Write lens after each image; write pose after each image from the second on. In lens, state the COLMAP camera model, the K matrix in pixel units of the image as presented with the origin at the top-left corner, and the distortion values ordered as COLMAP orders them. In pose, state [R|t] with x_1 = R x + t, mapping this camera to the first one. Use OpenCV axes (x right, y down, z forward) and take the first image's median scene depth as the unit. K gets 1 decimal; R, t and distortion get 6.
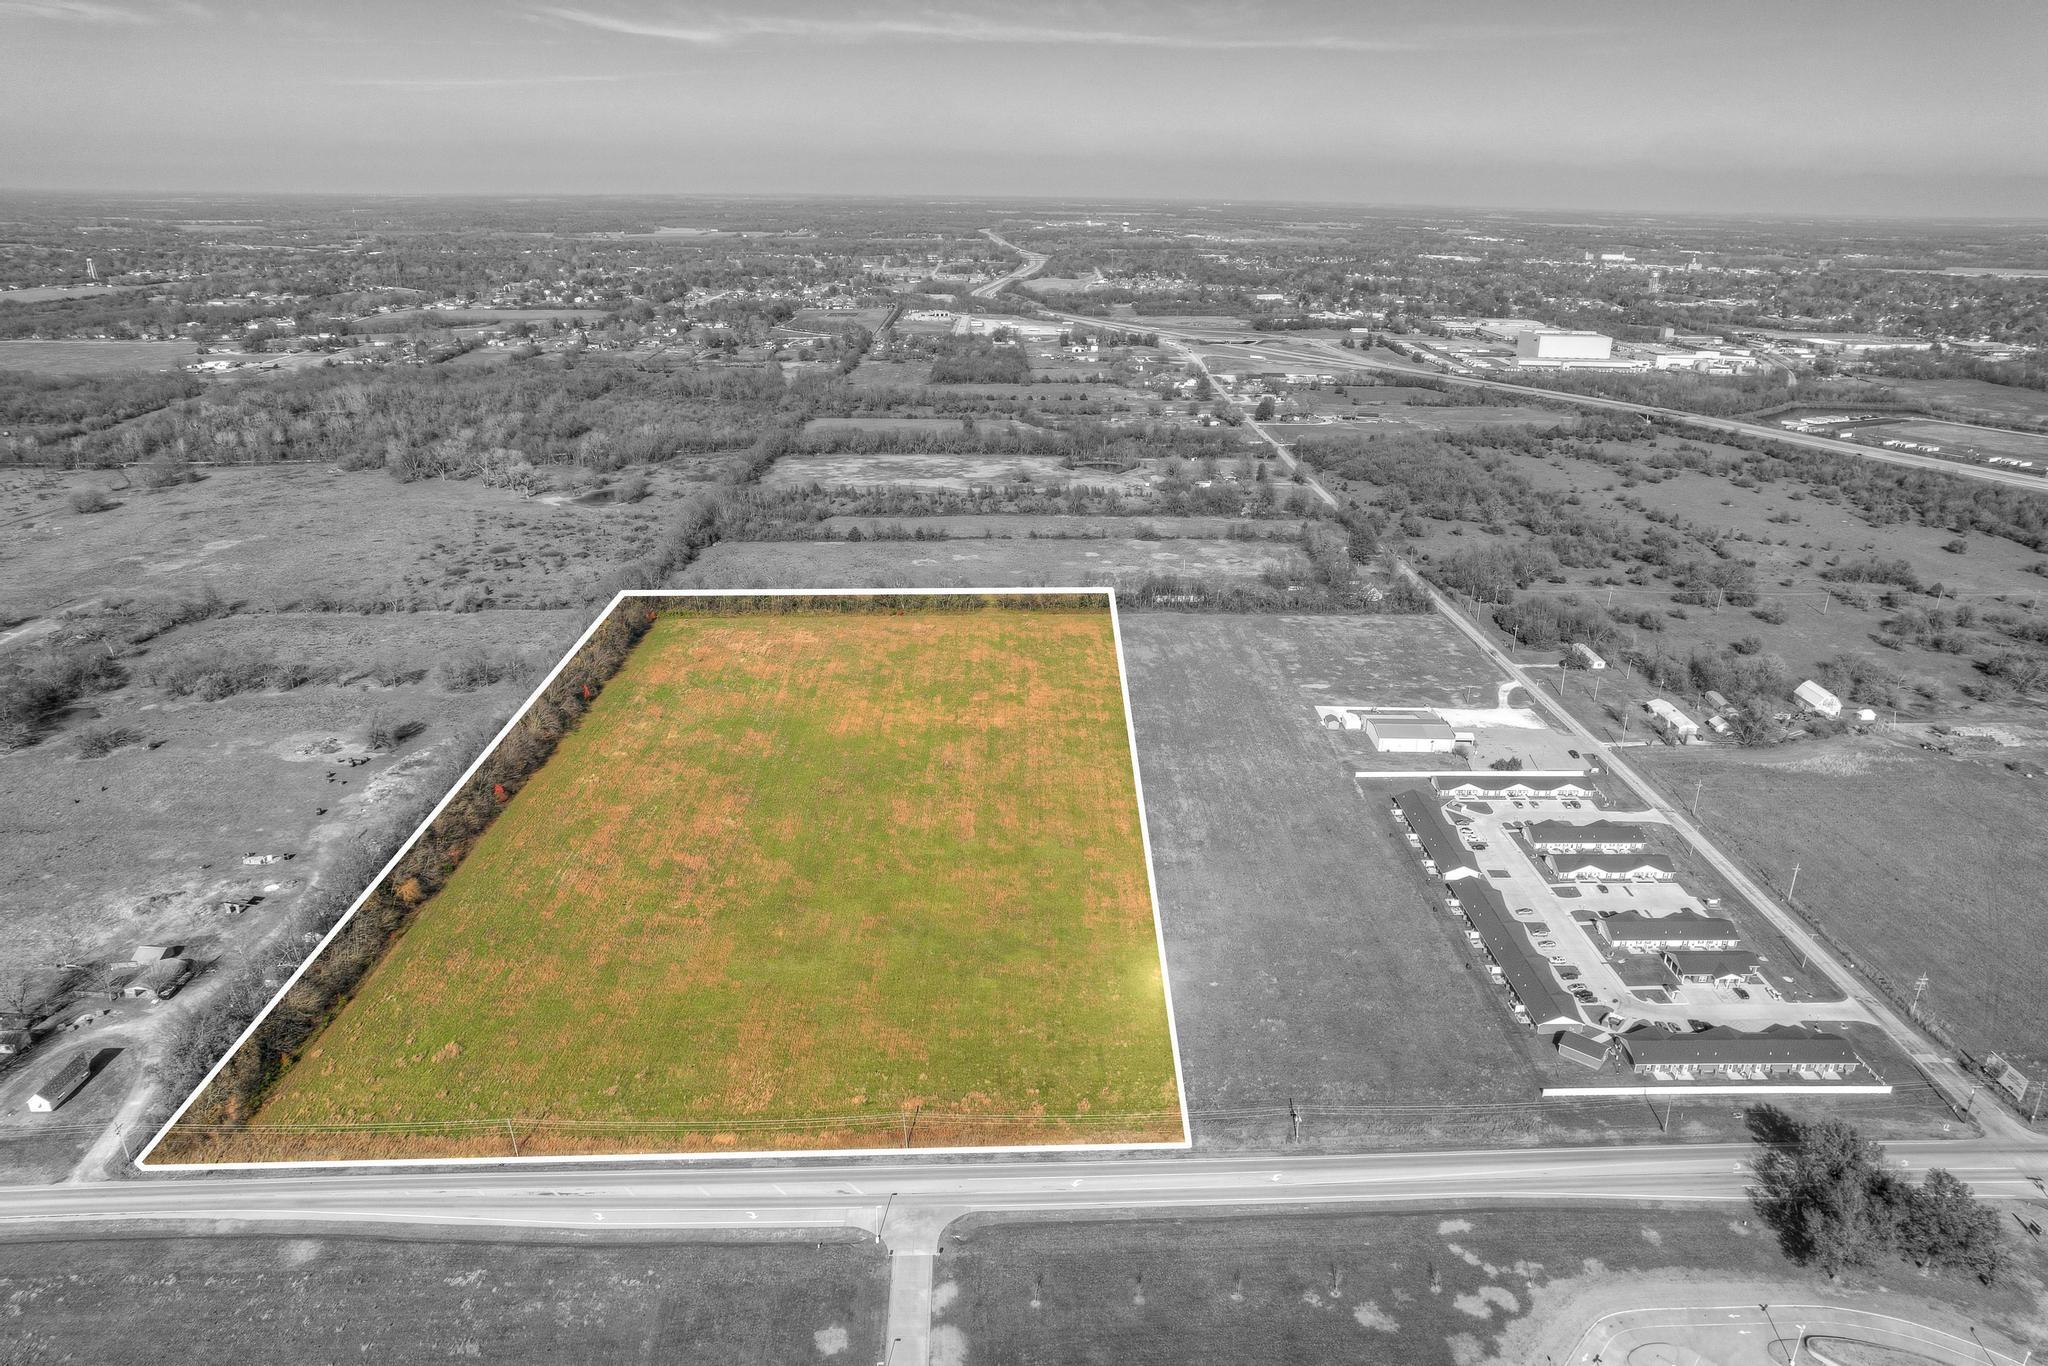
lens RADIAL K [[1315.4, 0, 1024.0], [0, 1315.4, 683.0], [0, 0, 1]] dist [-0.081703, 0.075109]
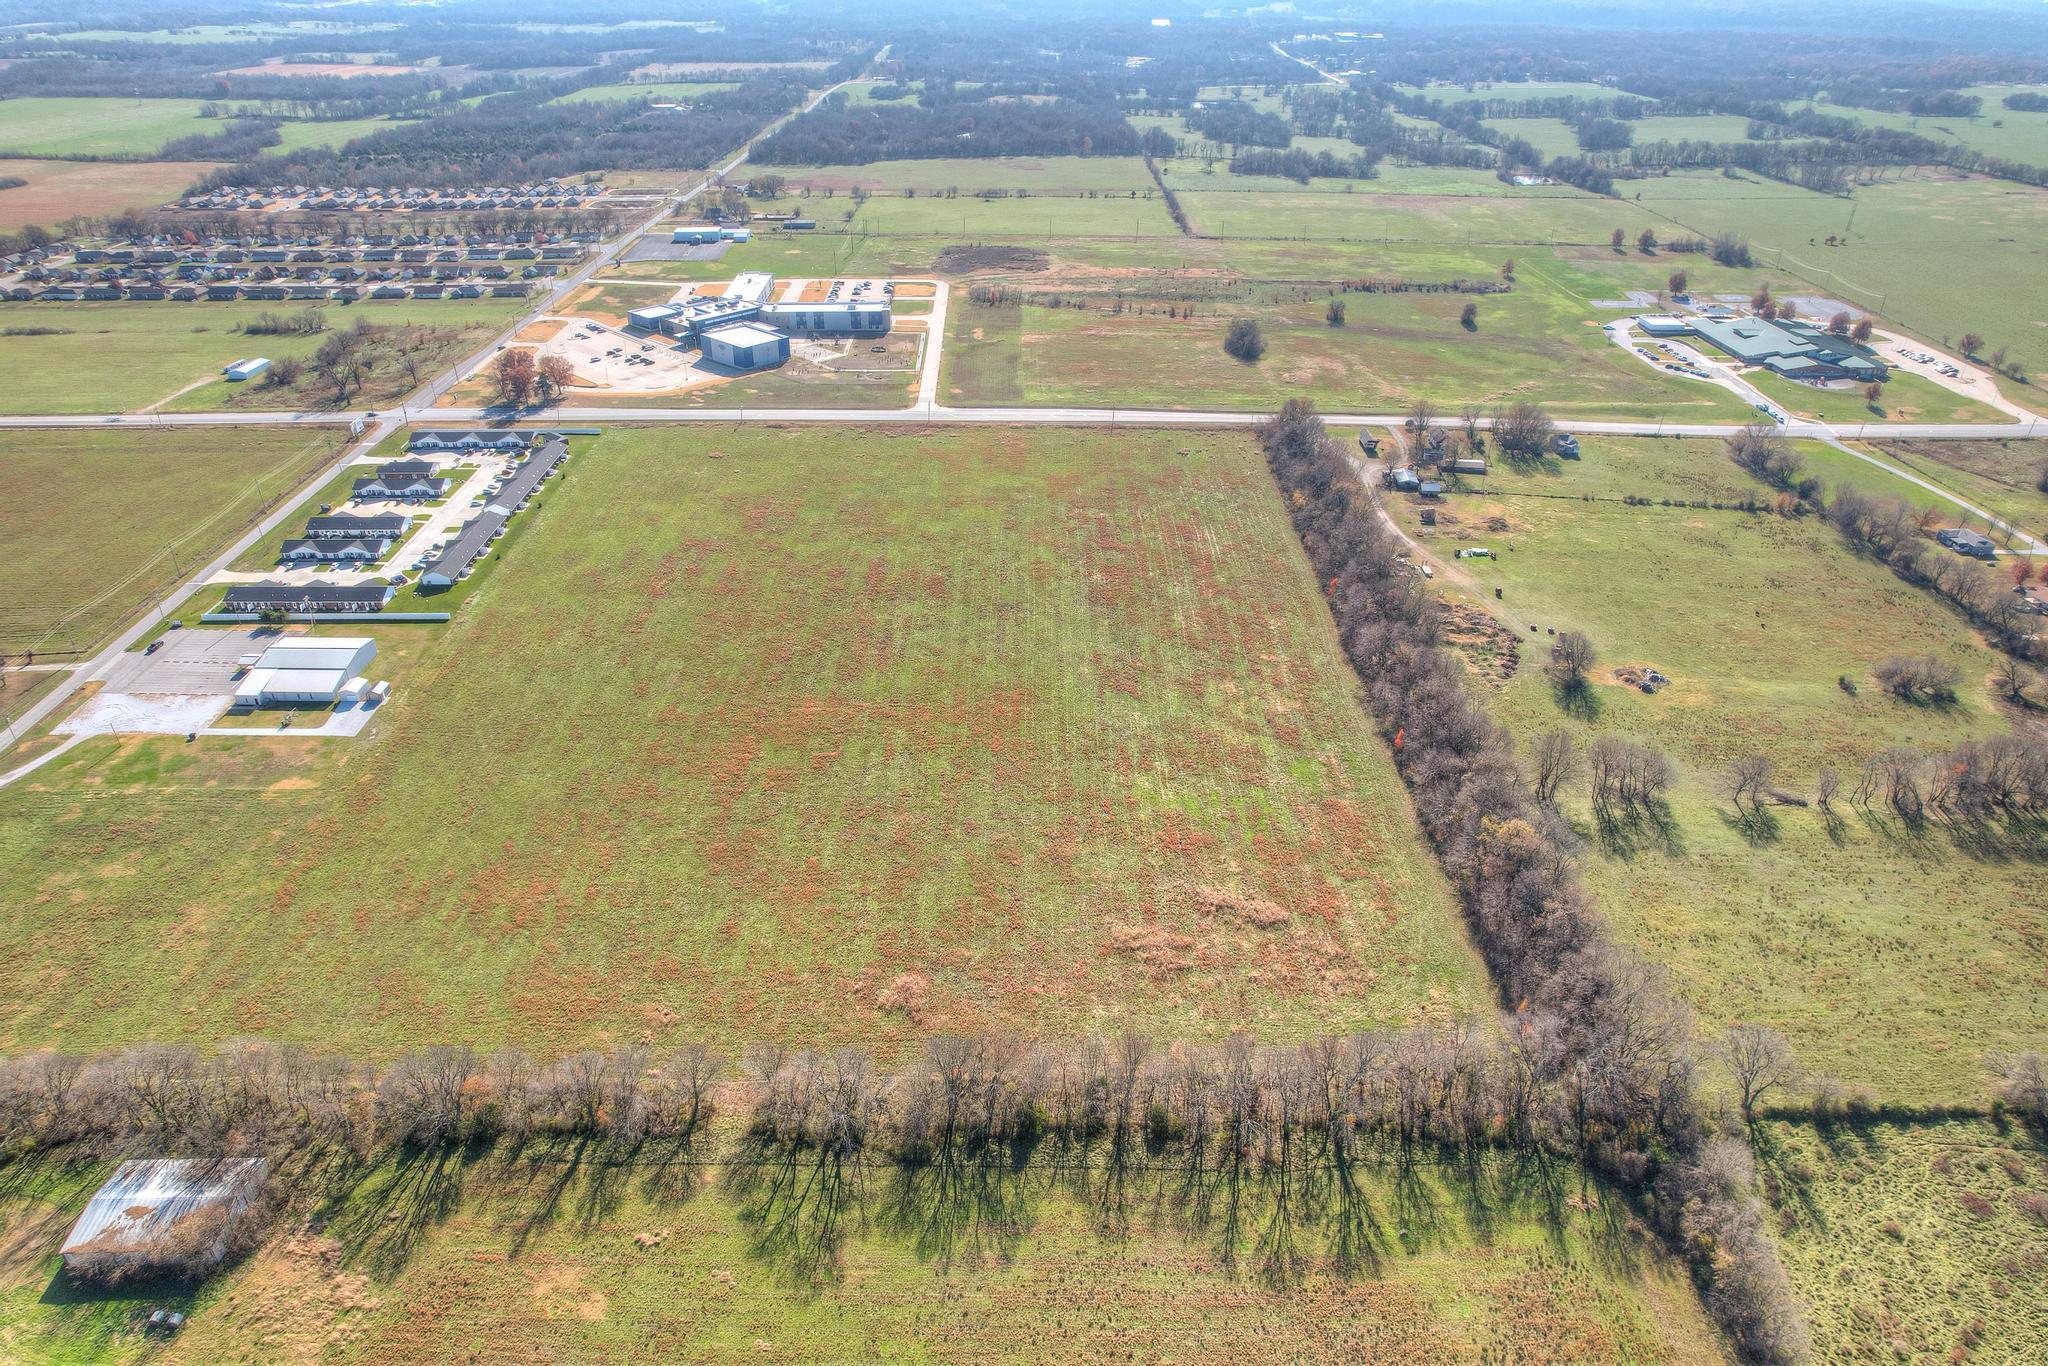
lens RADIAL K [[1315.4, 0, 1024.0], [0, 1315.4, 683.0], [0, 0, 1]] dist [-0.081703, 0.075109]
pose [[-0.999807, -0.019457, 0.002771, -0.138600], [-0.010131, 0.631058, 0.775670, -0.548674], [-0.016841, 0.775492, -0.631133, 1.431931]]
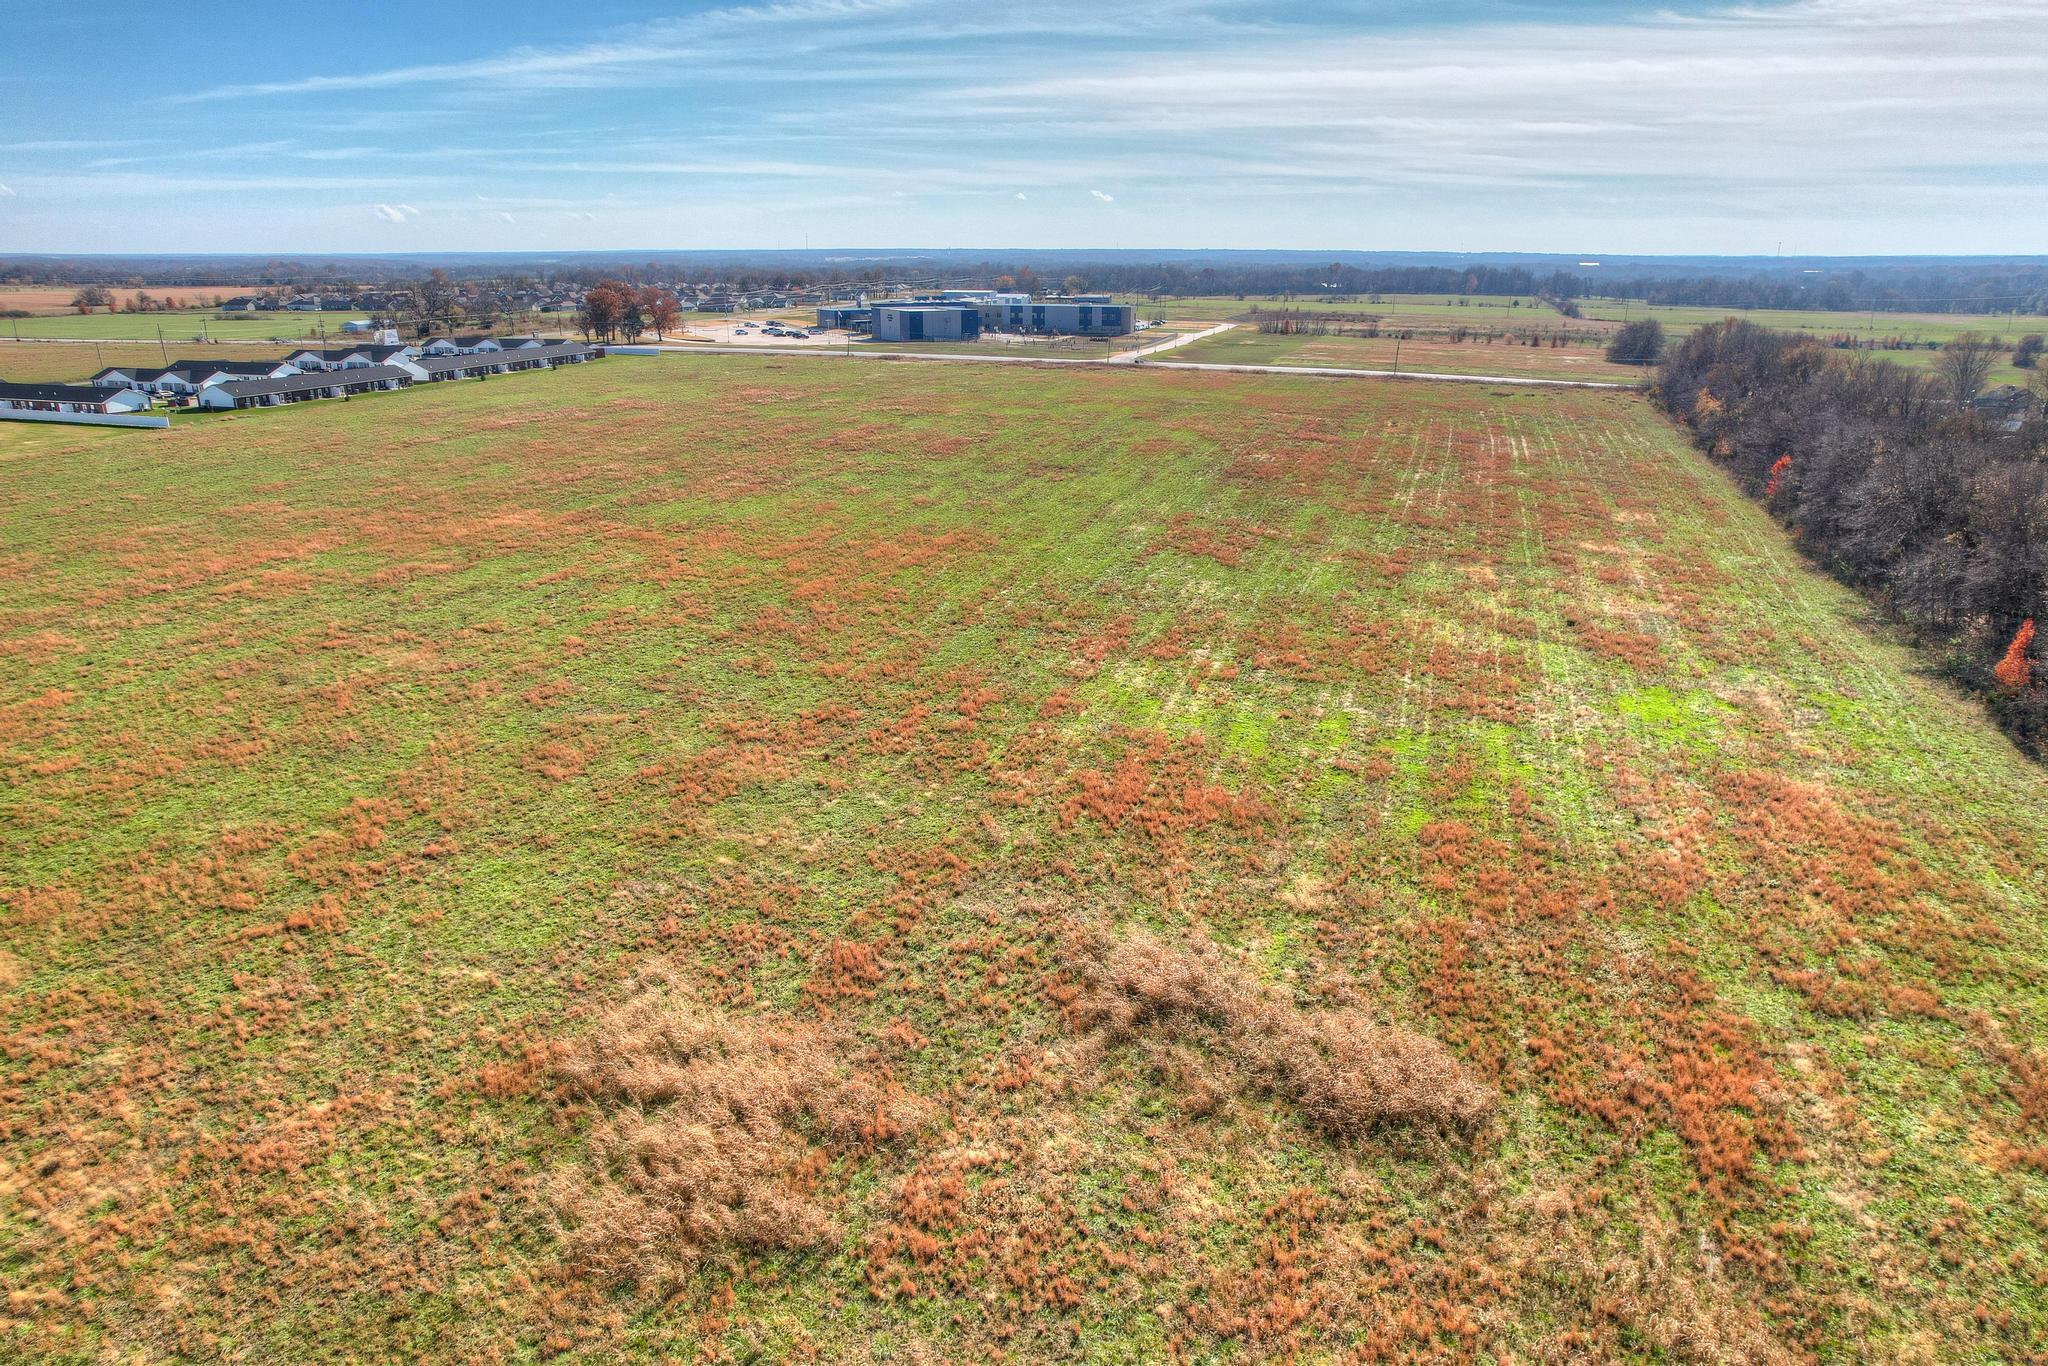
lens RADIAL K [[1315.4, 0, 1024.0], [0, 1315.4, 683.0], [0, 0, 1]] dist [-0.081703, 0.075109]
pose [[-0.947543, -0.109965, 0.300117, -0.248774], [0.104959, 0.779838, 0.617119, -0.132518], [-0.301904, 0.616247, -0.727388, 1.212981]]
